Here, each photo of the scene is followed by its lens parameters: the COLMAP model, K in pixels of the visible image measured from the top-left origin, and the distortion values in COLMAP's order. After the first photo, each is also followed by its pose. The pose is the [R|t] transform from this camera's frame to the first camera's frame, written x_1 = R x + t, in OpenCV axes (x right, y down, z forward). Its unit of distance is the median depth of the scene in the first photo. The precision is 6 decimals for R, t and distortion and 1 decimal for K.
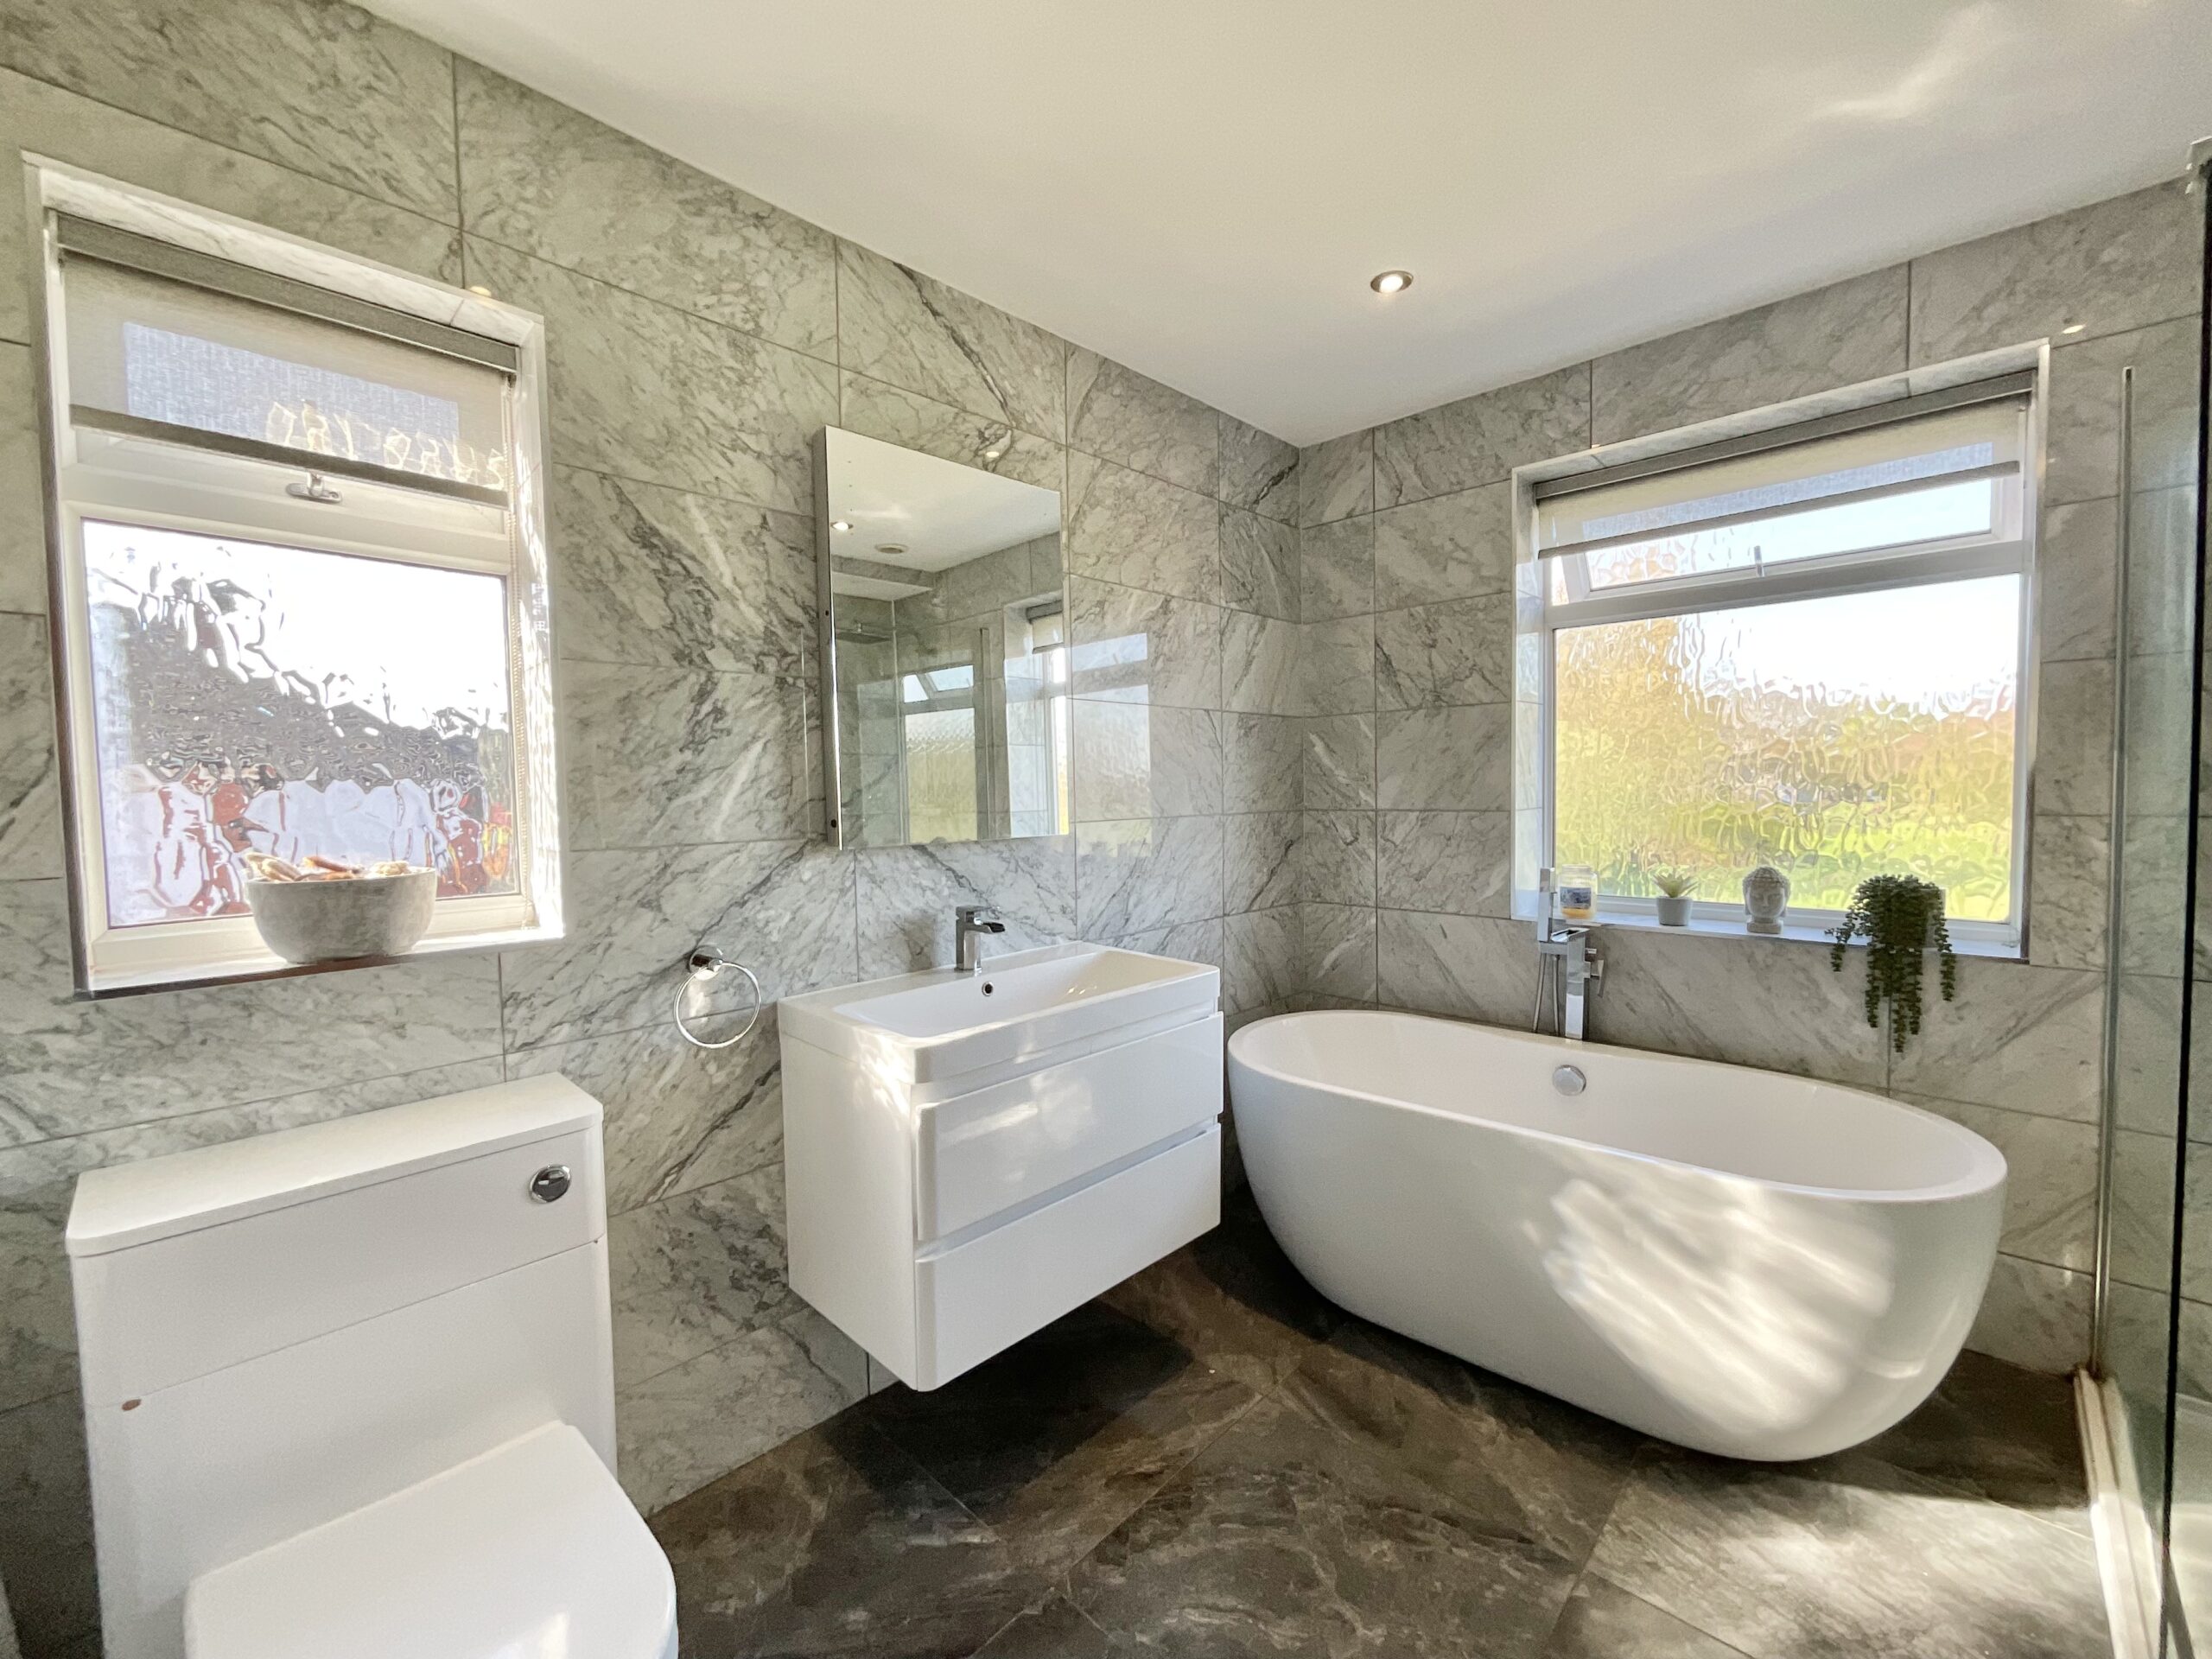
lens RADIAL K [[900.9, 0, 1099.4], [0, 900.9, 839.0], [0, 0, 1]] dist [-0.000791, -0.003544]
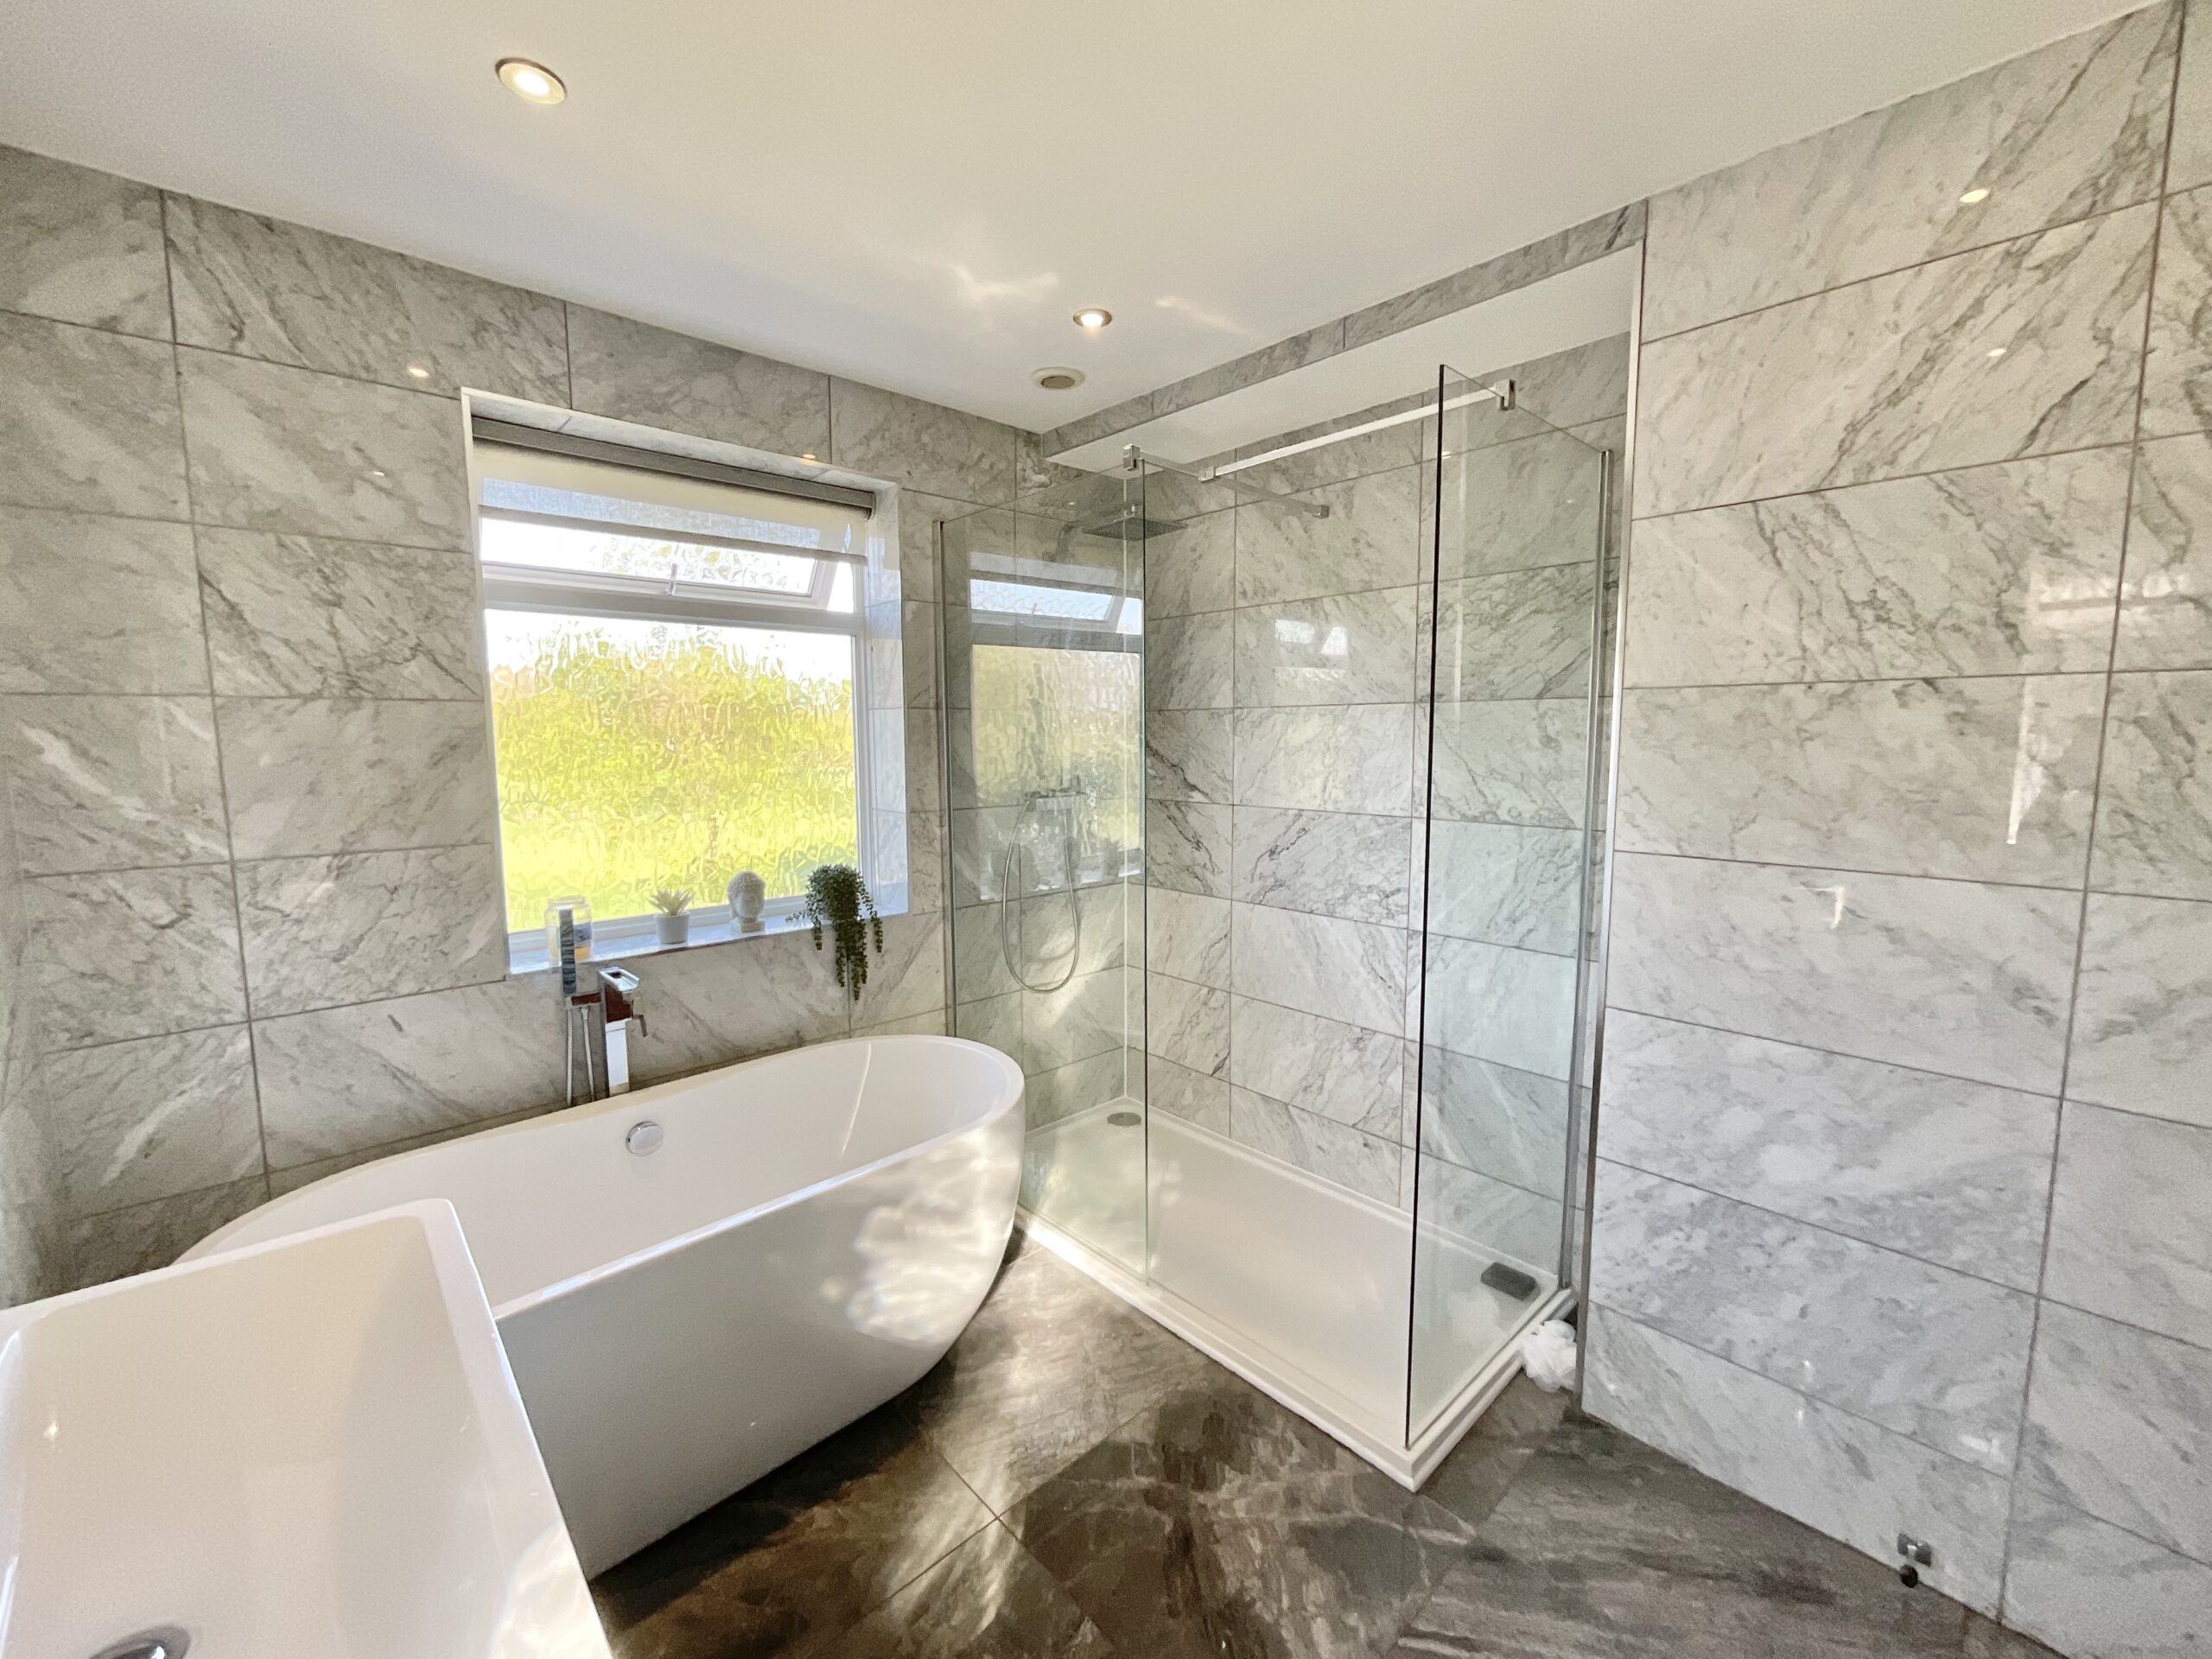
lens RADIAL K [[900.9, 0, 1101.8], [0, 900.9, 830.3], [0, 0, 1]] dist [-0.000791, -0.003544]
pose [[0.045804, -0.099339, 0.993999, -0.284285], [0.053615, 0.993854, 0.096854, -0.088871], [-0.997511, 0.048857, 0.050848, 0.441757]]
